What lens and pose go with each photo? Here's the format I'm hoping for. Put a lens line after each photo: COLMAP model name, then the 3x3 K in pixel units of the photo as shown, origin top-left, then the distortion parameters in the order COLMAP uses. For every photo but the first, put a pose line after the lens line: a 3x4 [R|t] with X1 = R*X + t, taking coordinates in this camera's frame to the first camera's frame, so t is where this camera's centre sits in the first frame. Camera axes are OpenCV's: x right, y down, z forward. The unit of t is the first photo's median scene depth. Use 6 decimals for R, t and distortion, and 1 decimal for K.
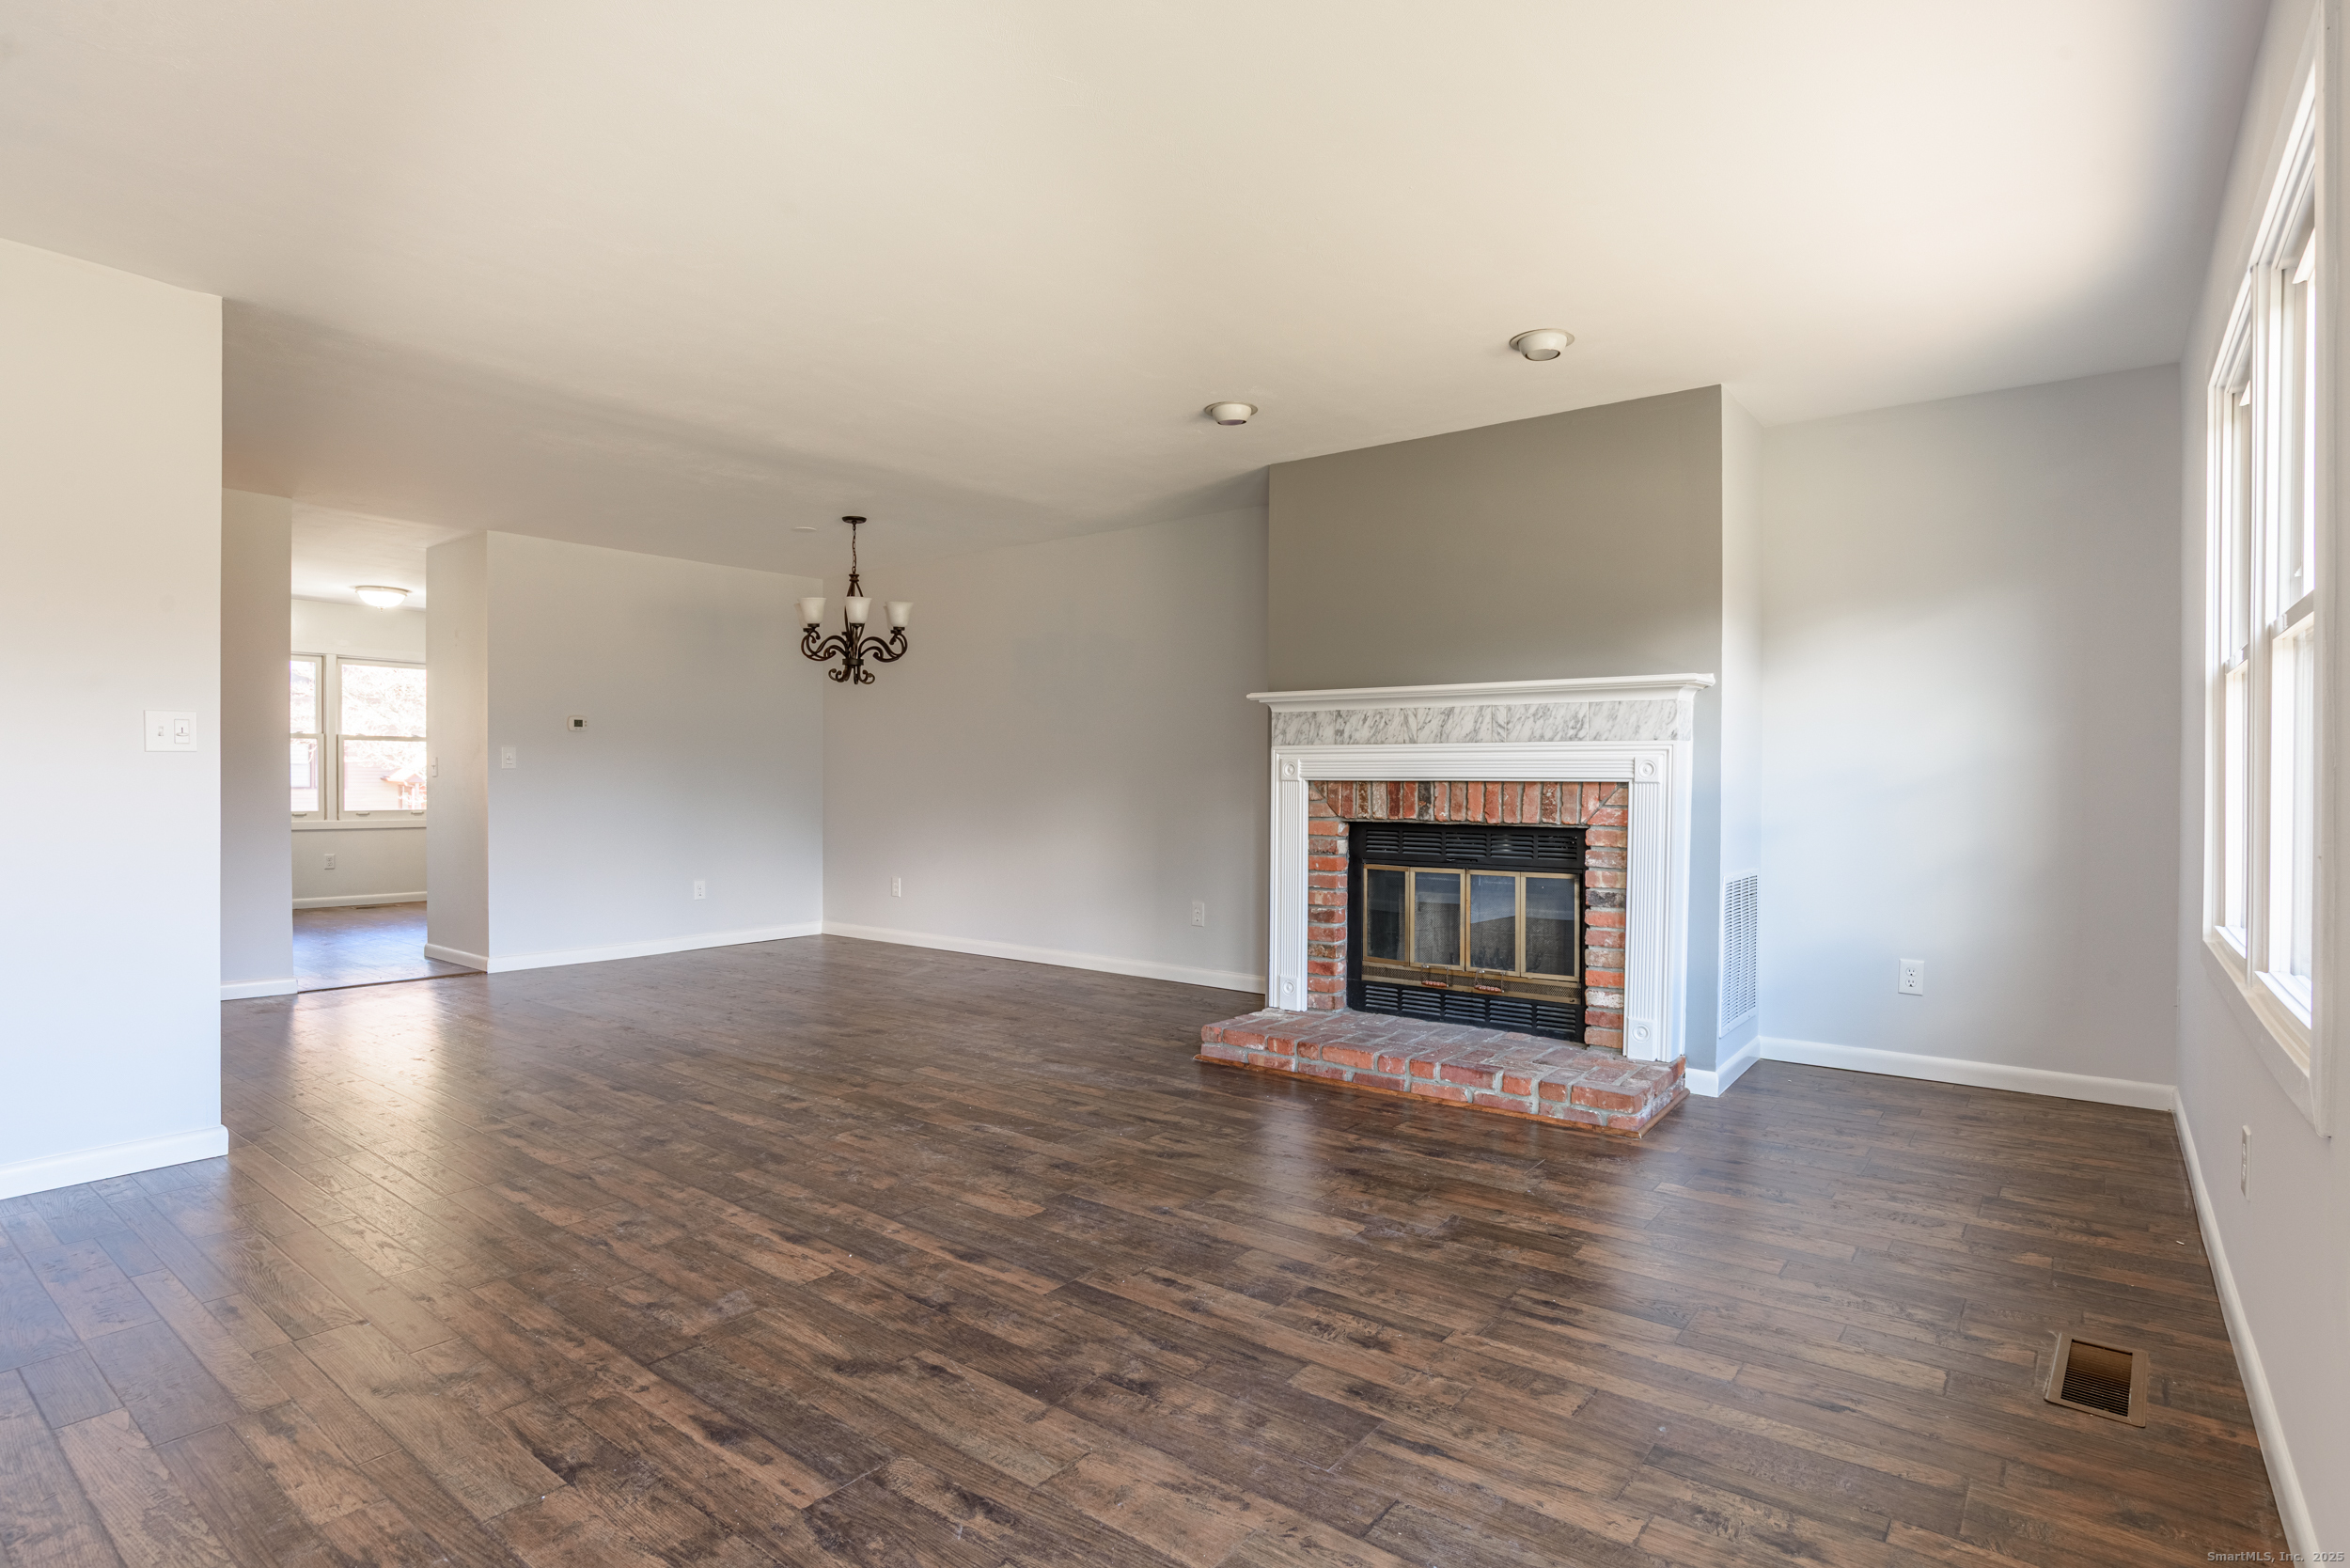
lens RADIAL K [[1197.6, 0, 1183.5], [0, 1197.6, 781.4], [0, 0, 1]] dist [-0.058658, 0.026653]
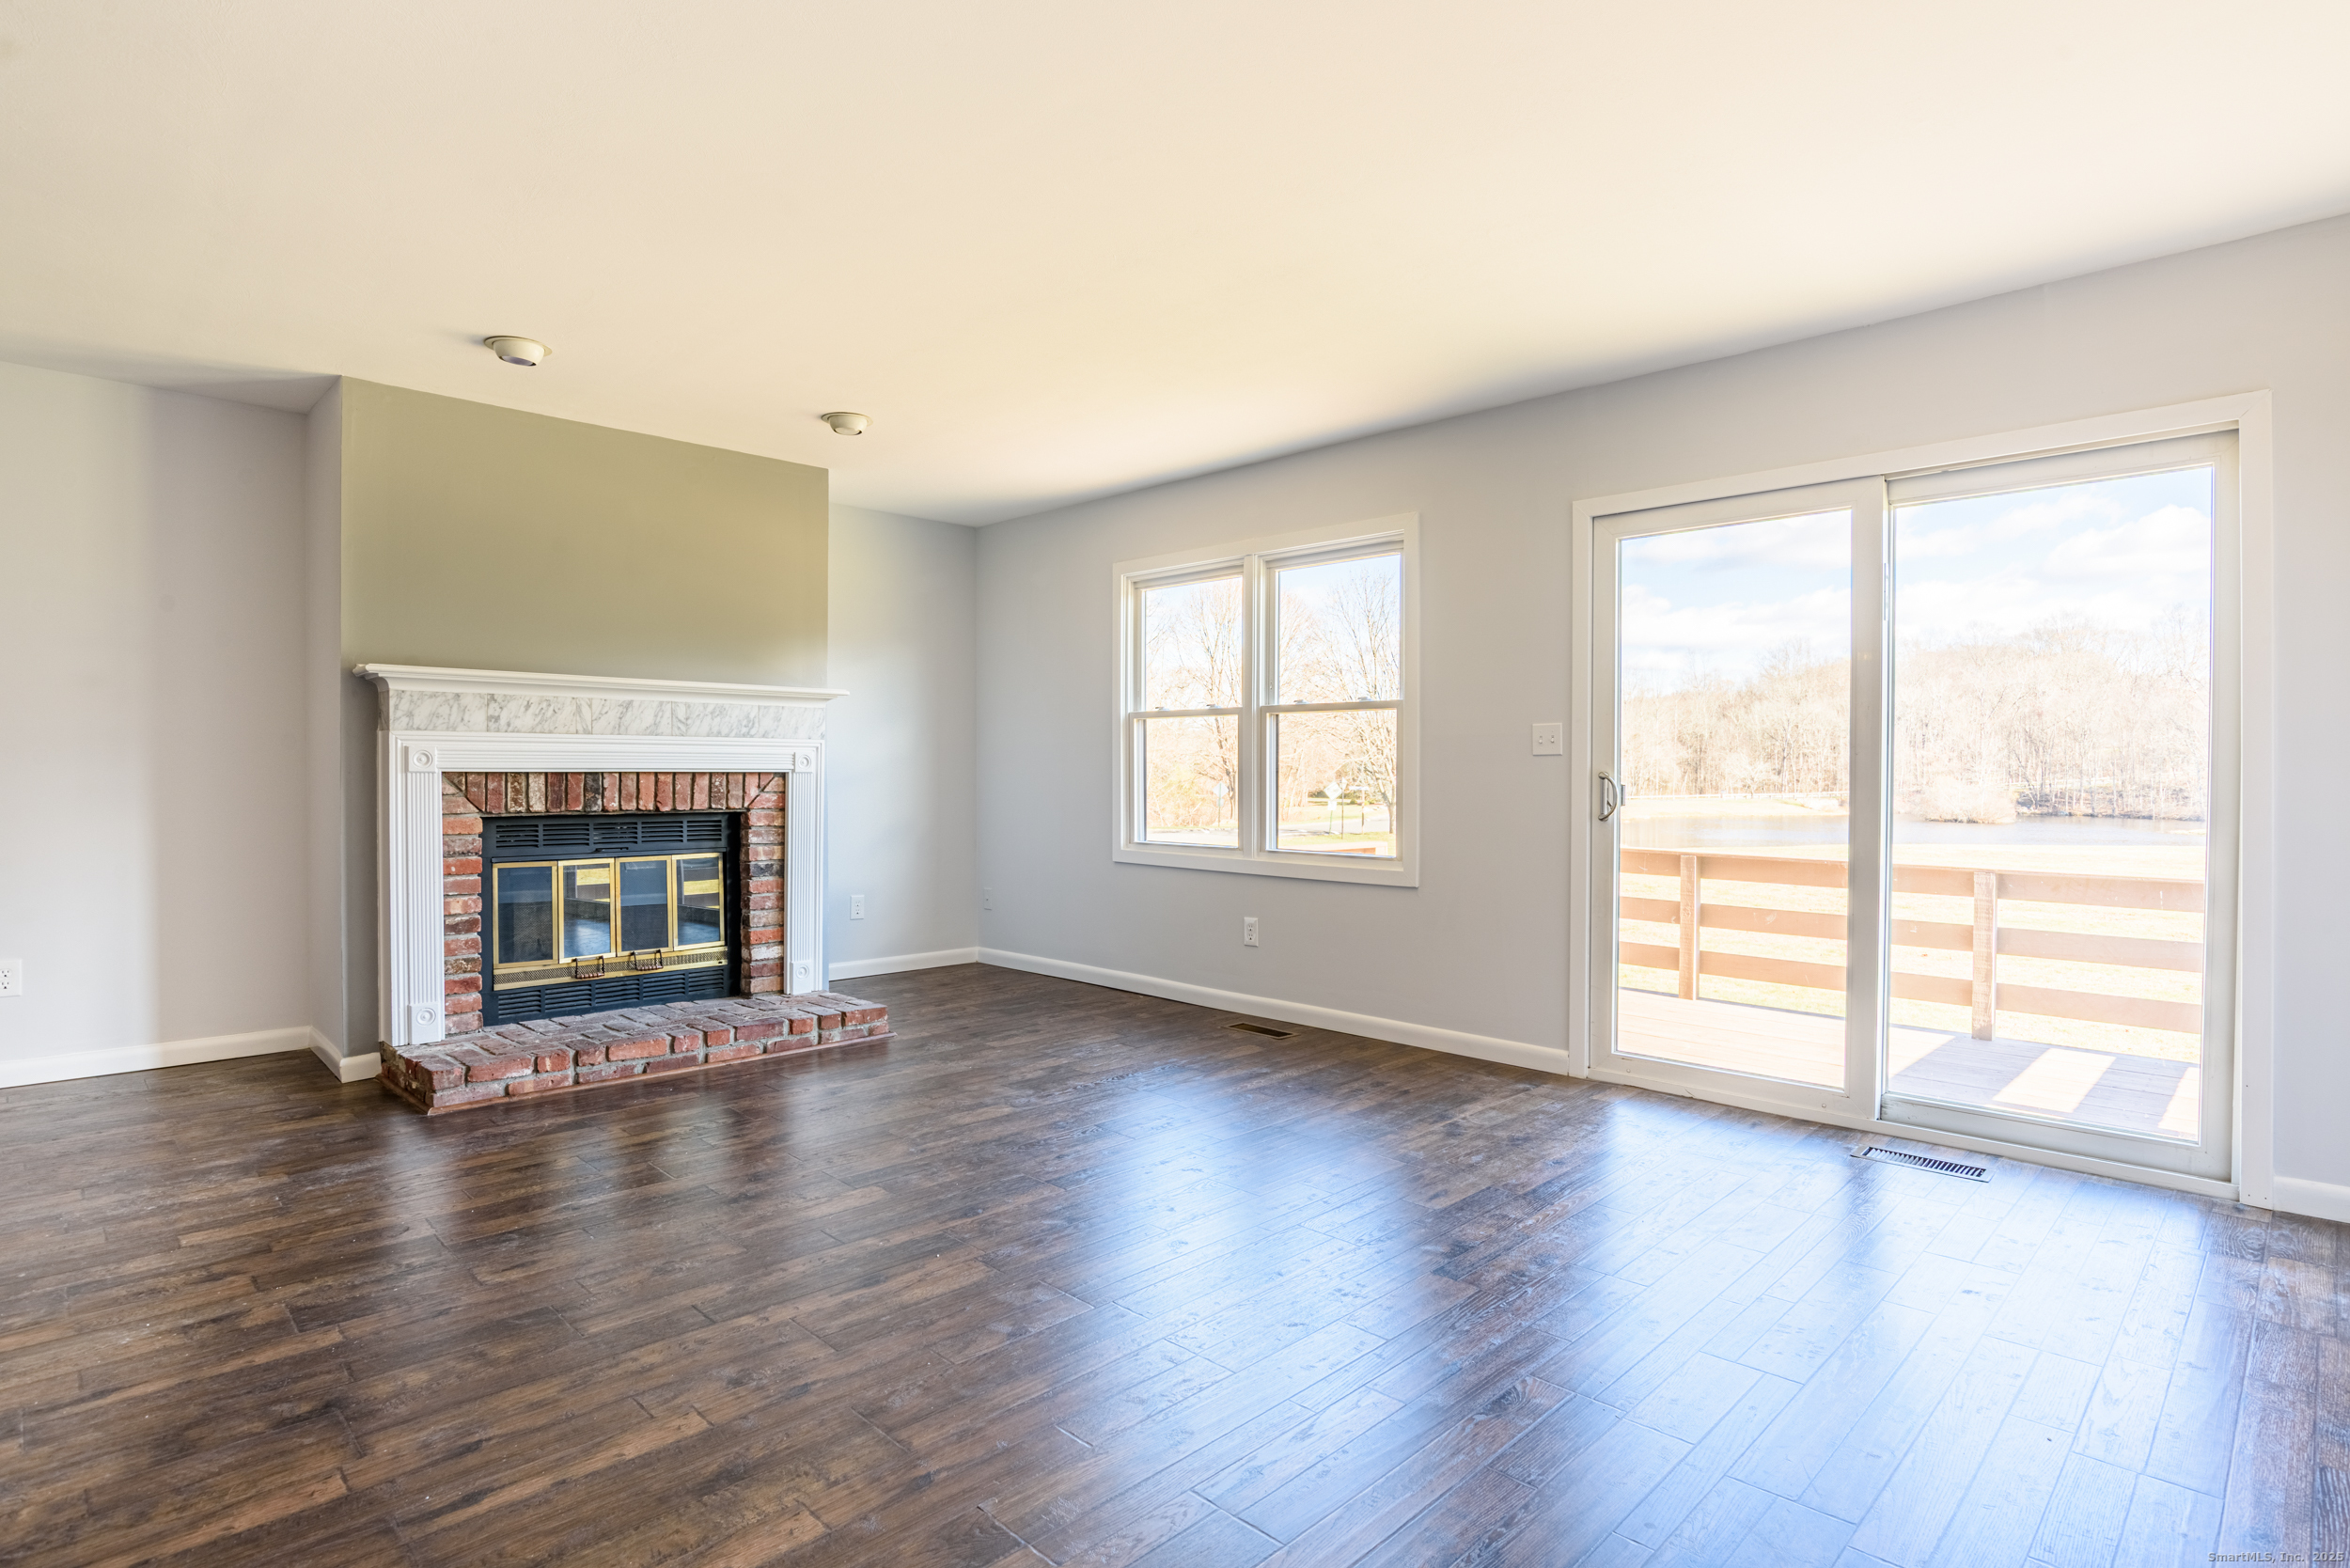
lens RADIAL K [[1197.6, 0, 1183.5], [0, 1197.6, 781.4], [0, 0, 1]] dist [-0.058658, 0.026653]
pose [[0.123831, -0.012501, 0.992225, -0.792936], [-0.000385, 0.999920, 0.012646, -0.005745], [-0.992303, -0.001948, 0.123817, 0.432454]]
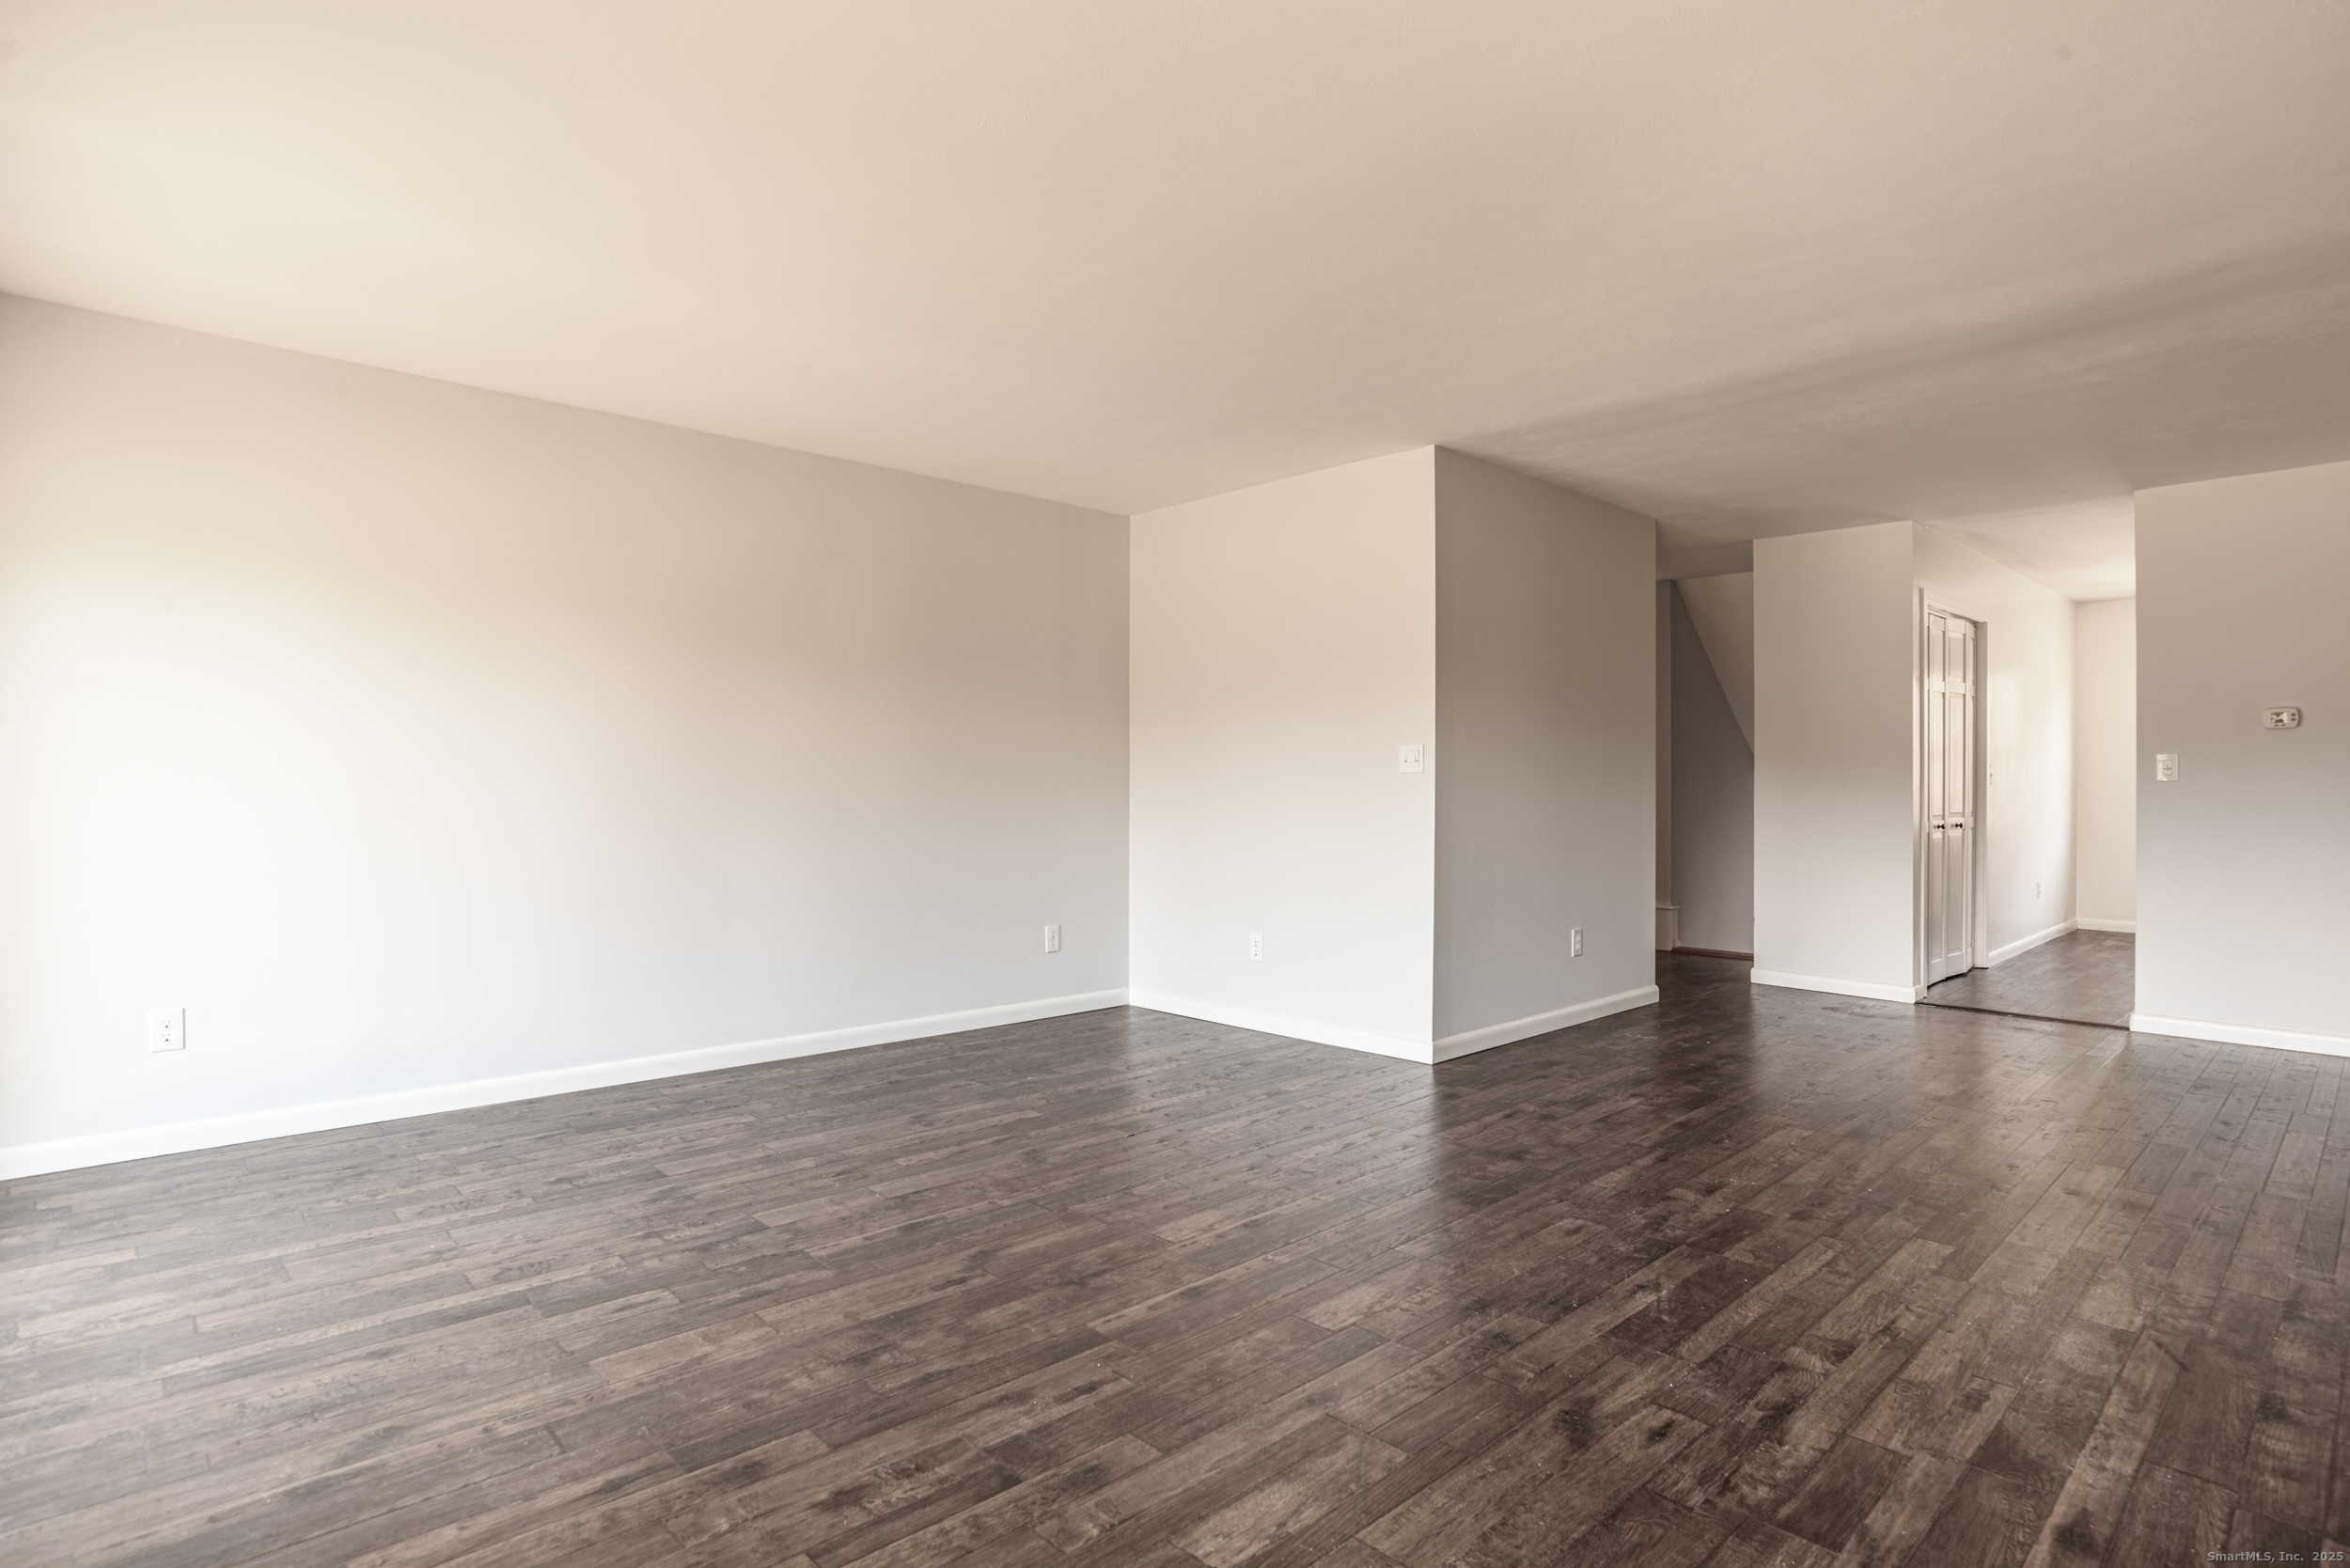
lens RADIAL K [[1197.6, 0, 1183.5], [0, 1197.6, 781.4], [0, 0, 1]] dist [-0.058658, 0.026653]
pose [[-0.152315, -0.009464, -0.988287, 0.494294], [-0.005076, 0.999948, -0.008793, -0.001293], [0.988319, 0.003677, -0.152355, 0.730707]]
